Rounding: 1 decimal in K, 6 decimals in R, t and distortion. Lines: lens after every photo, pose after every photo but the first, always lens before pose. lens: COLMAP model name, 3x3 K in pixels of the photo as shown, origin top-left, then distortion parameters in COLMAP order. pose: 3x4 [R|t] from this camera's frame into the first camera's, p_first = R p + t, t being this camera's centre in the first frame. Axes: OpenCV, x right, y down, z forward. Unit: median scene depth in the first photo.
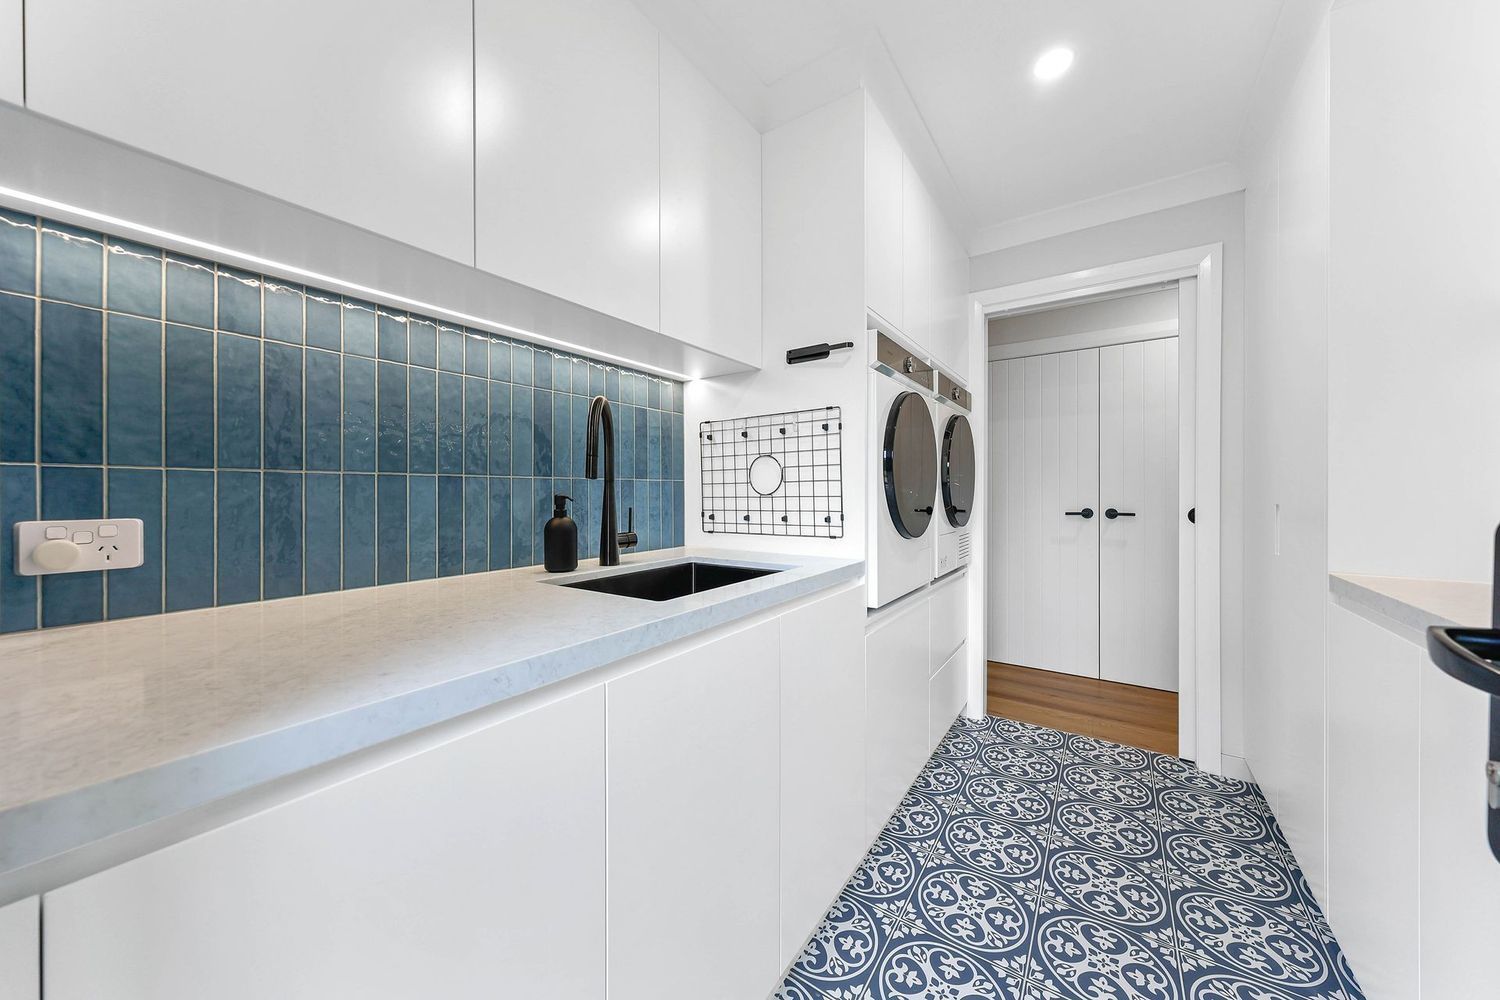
lens RADIAL K [[507.4, 0, 739.2], [0, 507.4, 494.6], [0, 0, 1]] dist [0.003266, 0.000222]
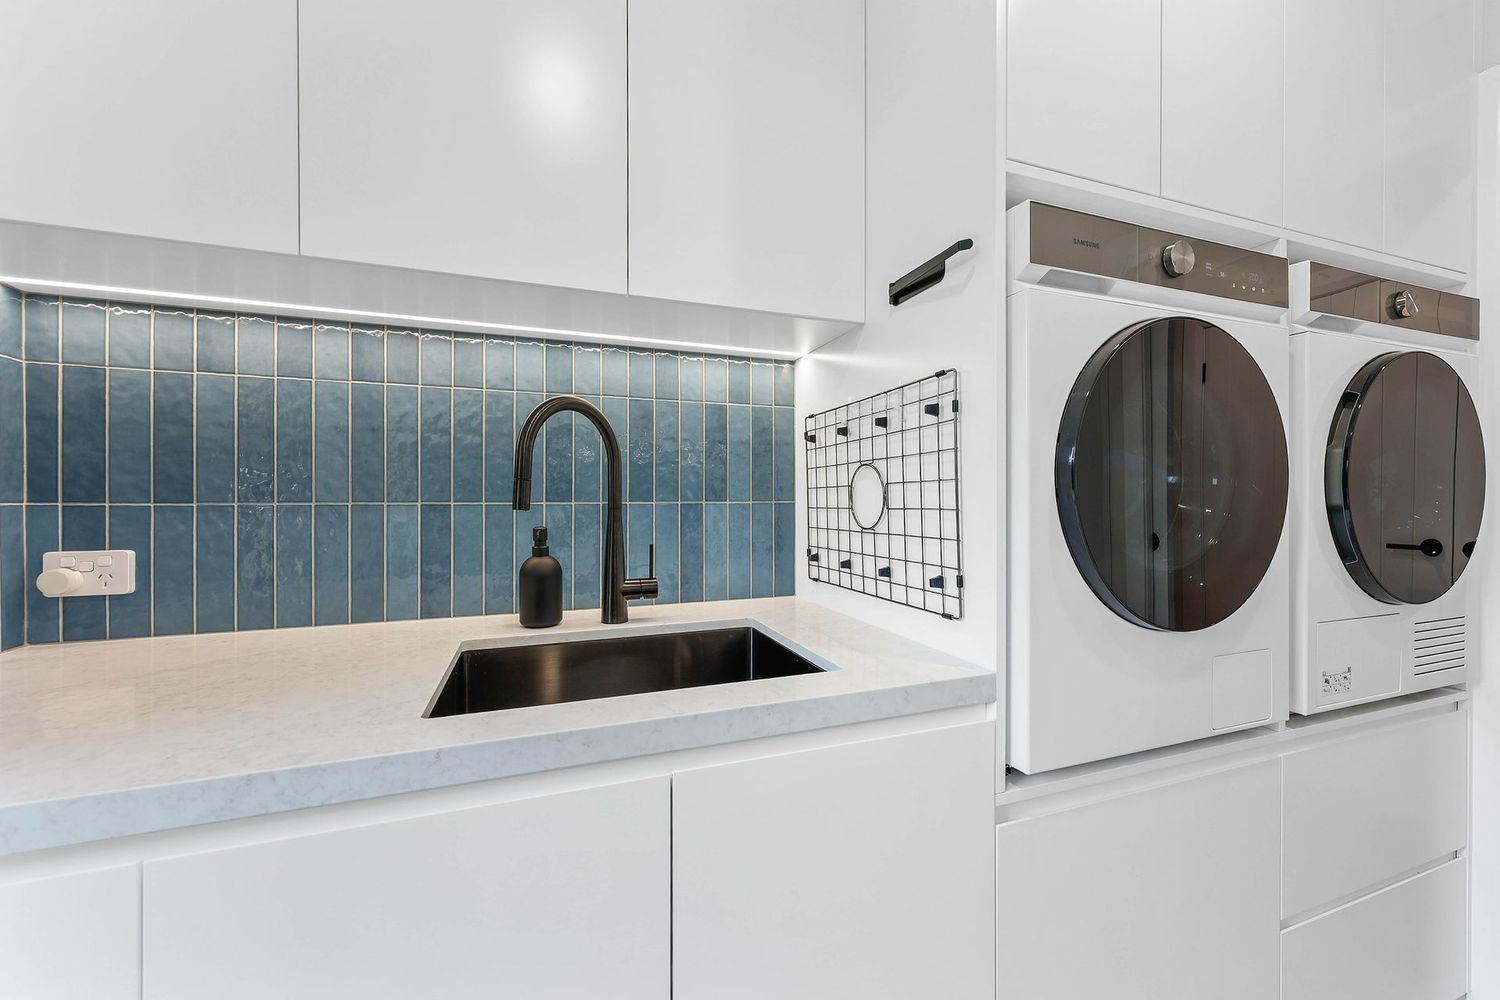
lens RADIAL K [[565.4, 0, 752.2], [0, 565.4, 500.8], [0, 0, 1]] dist [0.002460, 0.000134]
pose [[0.830252, 0.002585, -0.557382, 0.462266], [-0.003865, 0.999992, -0.001119, -0.046780], [0.557374, 0.003083, 0.830256, 0.527525]]
